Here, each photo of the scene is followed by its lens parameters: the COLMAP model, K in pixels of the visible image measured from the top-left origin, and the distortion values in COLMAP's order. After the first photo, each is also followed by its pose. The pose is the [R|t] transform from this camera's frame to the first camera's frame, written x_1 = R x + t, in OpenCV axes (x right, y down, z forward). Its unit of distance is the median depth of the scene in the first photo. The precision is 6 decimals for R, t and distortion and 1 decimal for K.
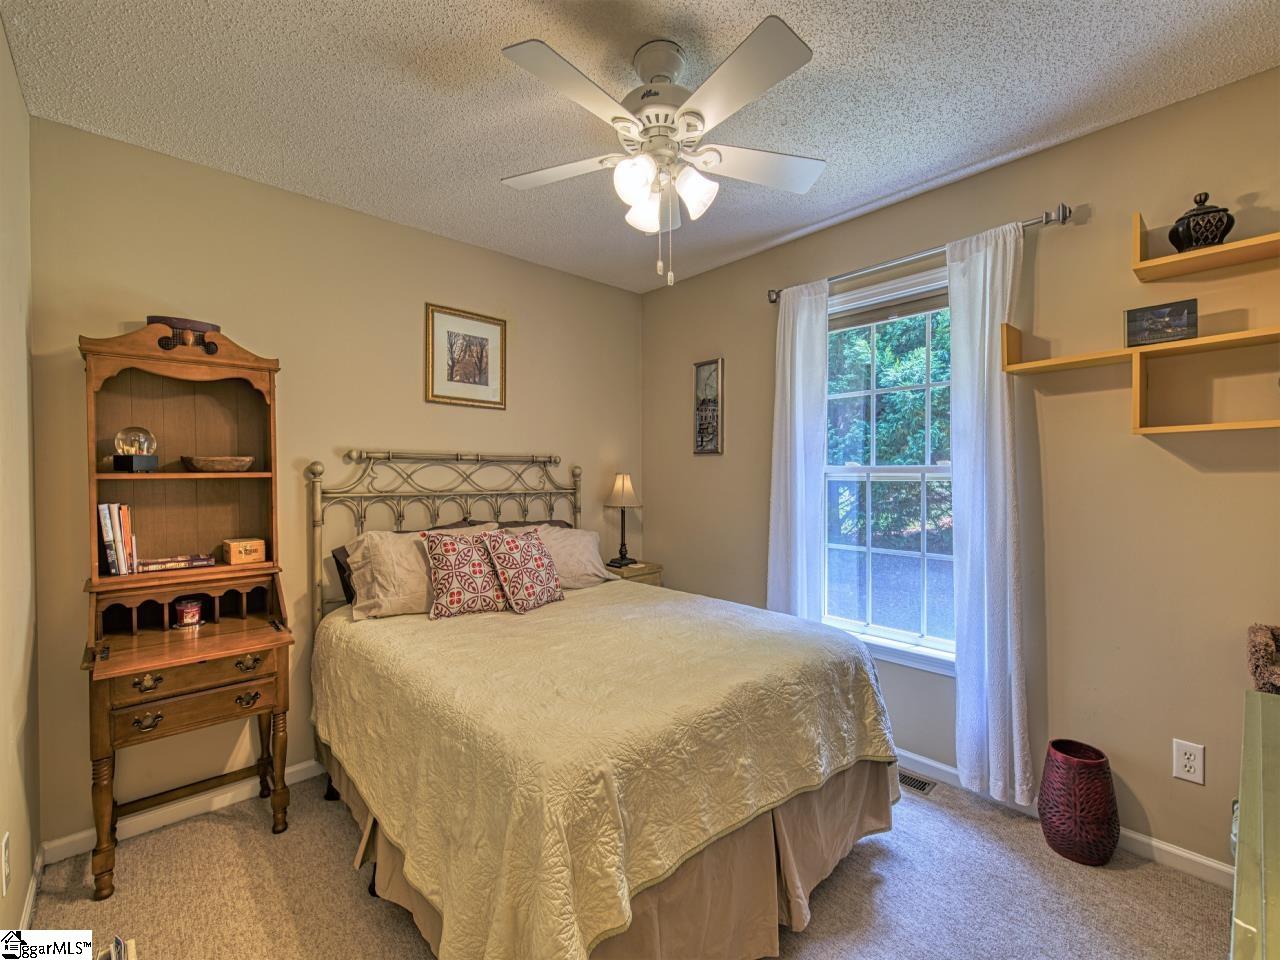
lens RADIAL K [[553.8, 0, 646.4], [0, 553.8, 477.3], [0, 0, 1]] dist [0.002783, -0.002053]
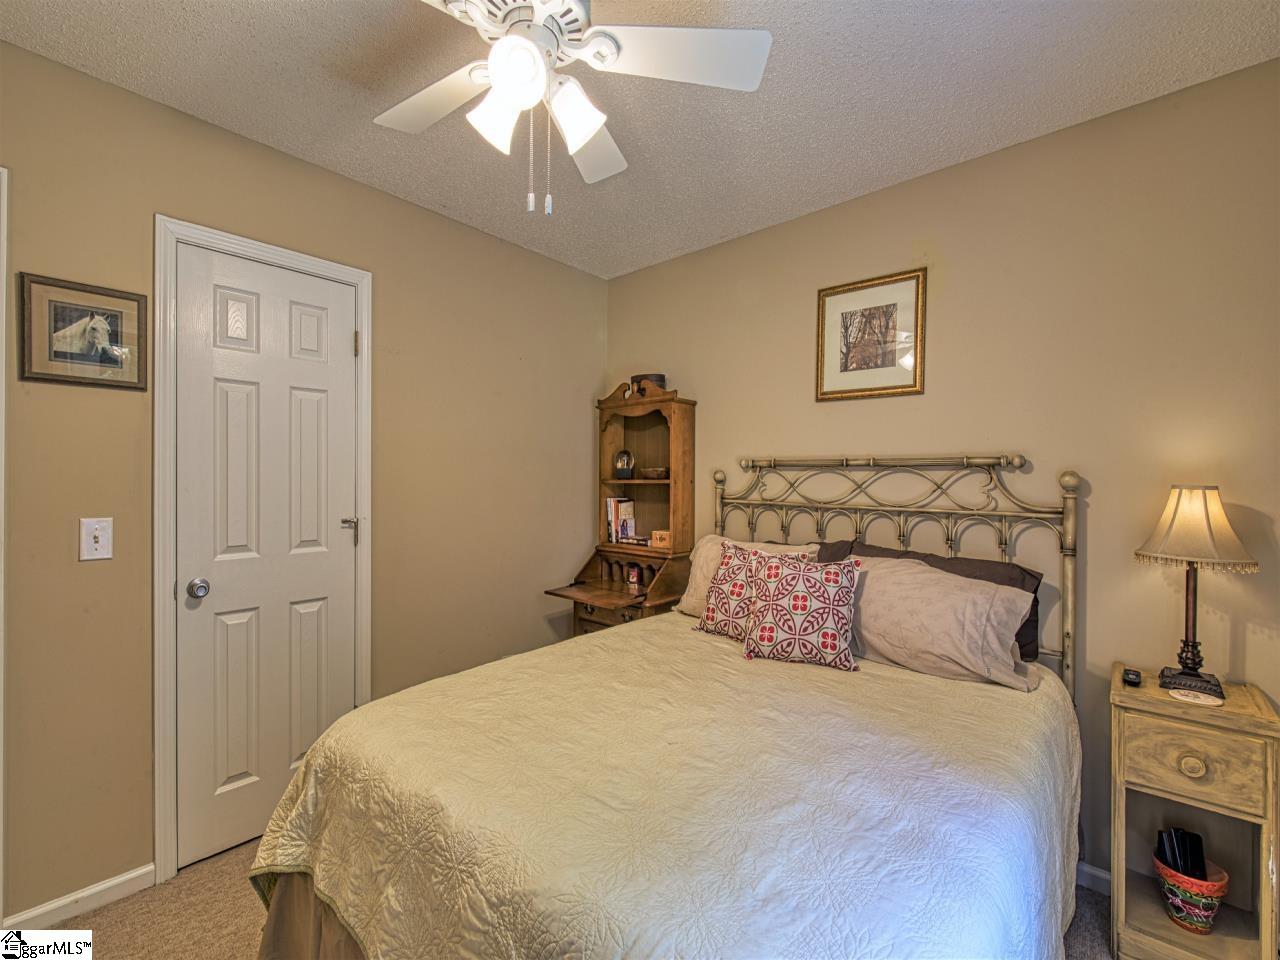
lens RADIAL K [[553.8, 0, 643.7], [0, 553.8, 480.1], [0, 0, 1]] dist [0.002783, -0.002053]
pose [[0.096671, 0.001337, -0.995316, 0.458445], [-0.018345, 0.999832, -0.000438, -0.004626], [0.995147, 0.018302, 0.096679, 0.636824]]
